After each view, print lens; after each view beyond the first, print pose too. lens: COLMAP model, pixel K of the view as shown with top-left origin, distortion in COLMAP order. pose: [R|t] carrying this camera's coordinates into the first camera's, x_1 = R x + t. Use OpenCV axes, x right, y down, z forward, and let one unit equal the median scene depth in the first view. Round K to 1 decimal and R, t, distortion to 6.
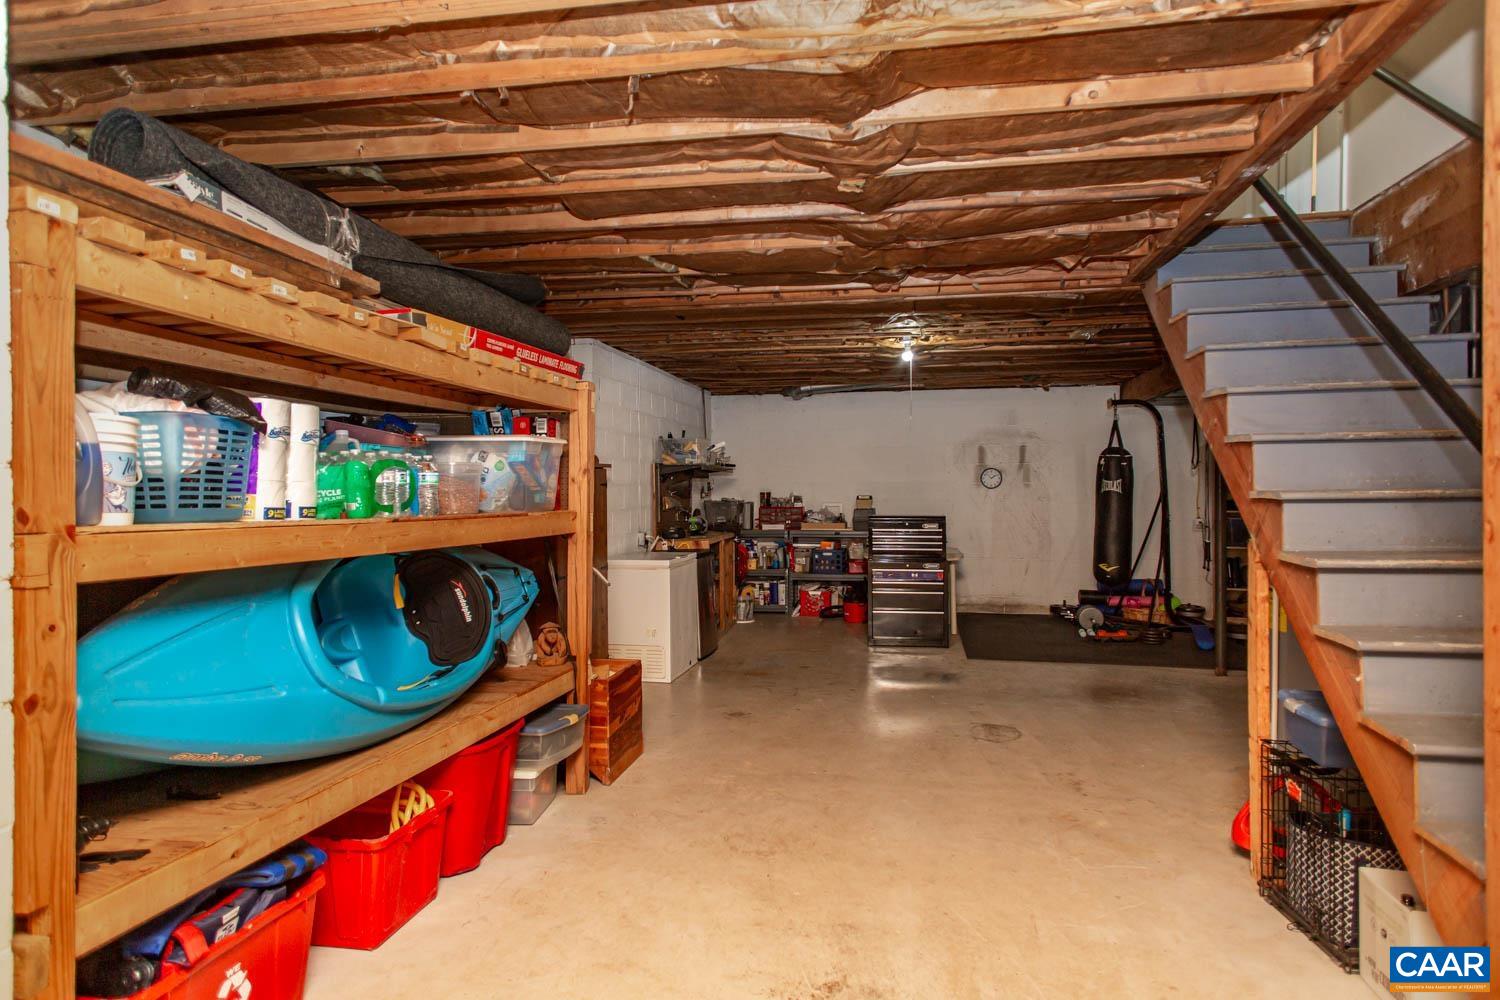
lens RADIAL K [[866.8, 0, 753.1], [0, 866.8, 490.7], [0, 0, 1]] dist [0.032685, -0.000031]
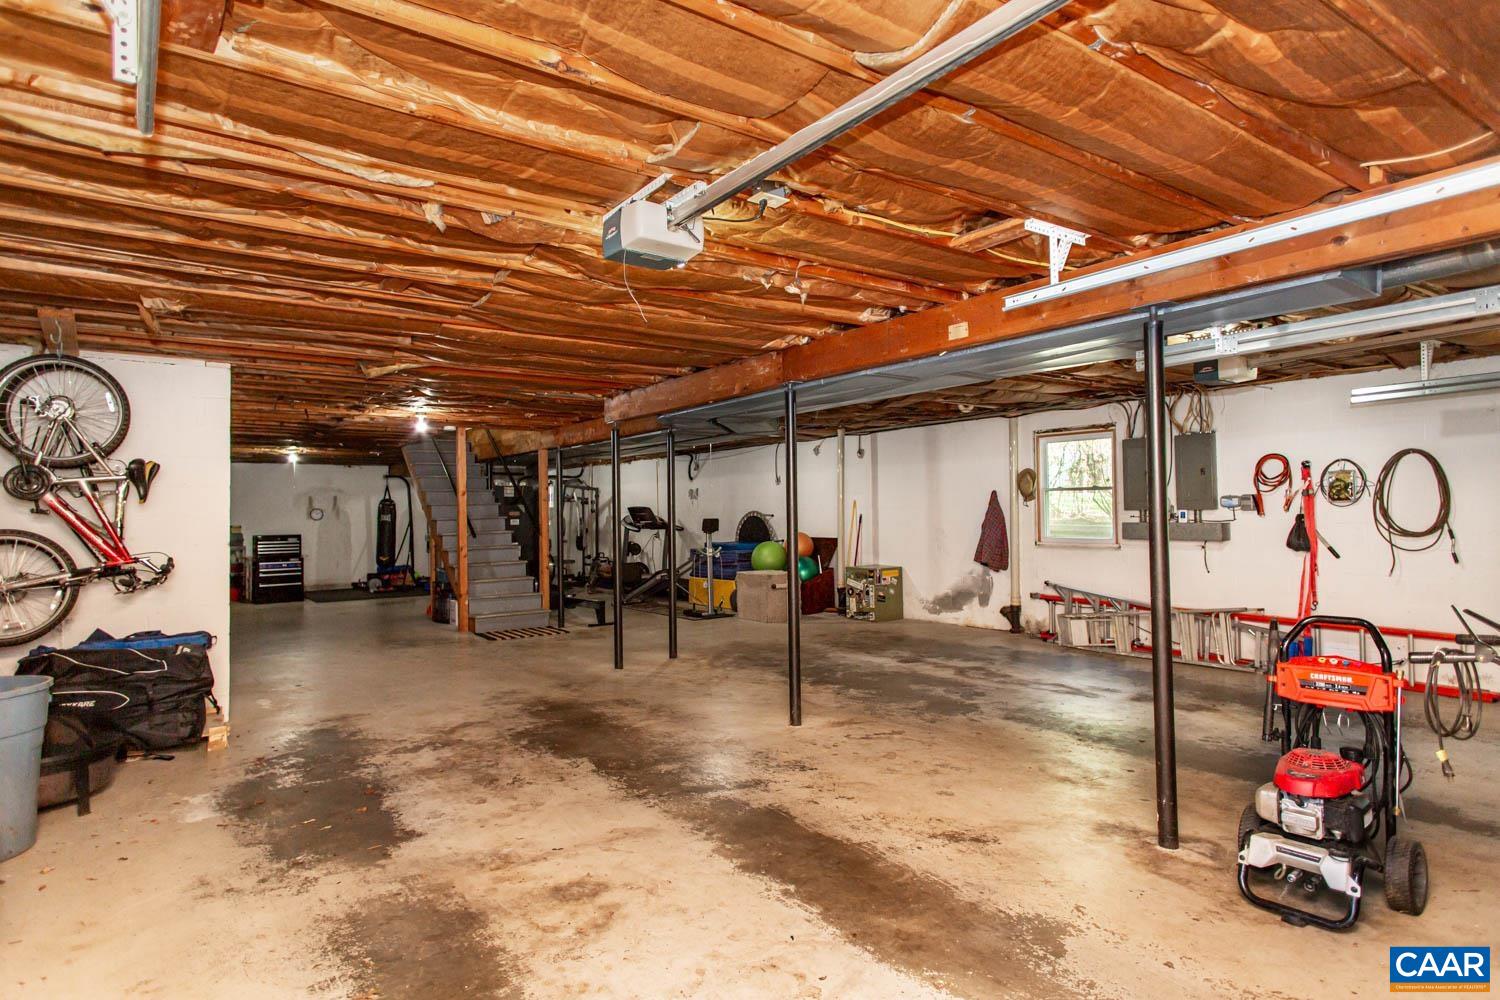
lens RADIAL K [[835.1, 0, 750.1], [0, 835.1, 492.0], [0, 0, 1]] dist [0.030878, -0.000260]
pose [[0.682892, 0.011894, 0.730423, -0.390104], [0.015664, 0.999399, -0.030919, 0.006917], [-0.730352, 0.032556, 0.682295, -0.851501]]
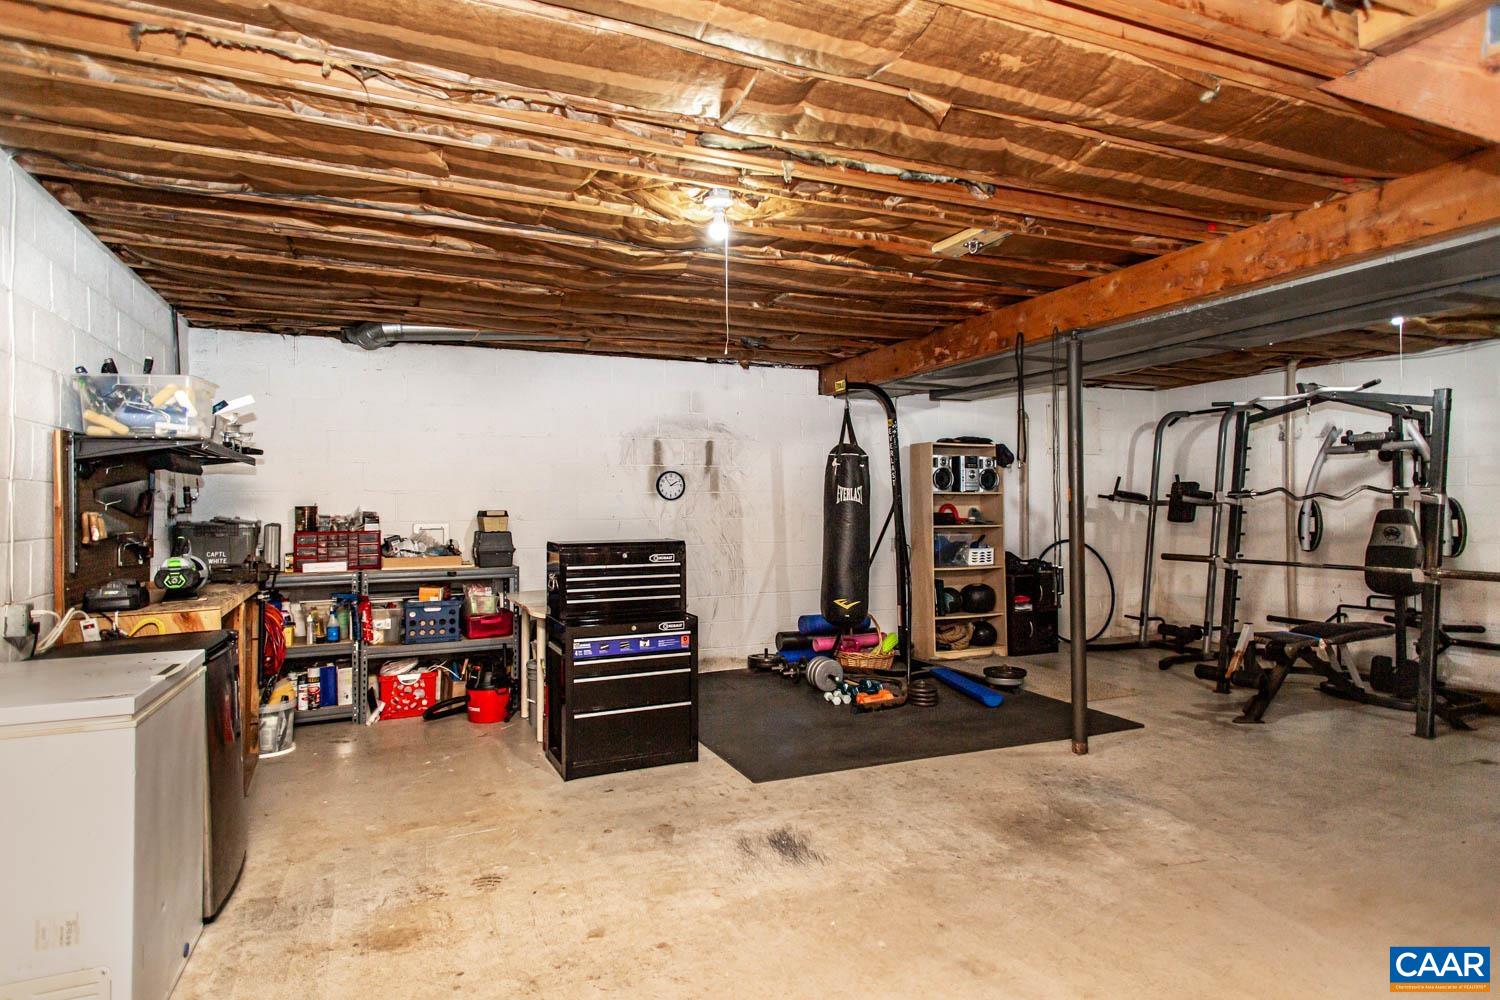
lens RADIAL K [[835.1, 0, 750.1], [0, 835.1, 492.0], [0, 0, 1]] dist [0.030878, -0.000260]
pose [[0.829861, 0.008057, 0.557913, -0.055602], [0.005698, 0.999721, -0.022914, 0.007252], [-0.557942, 0.022194, 0.829583, 0.400335]]
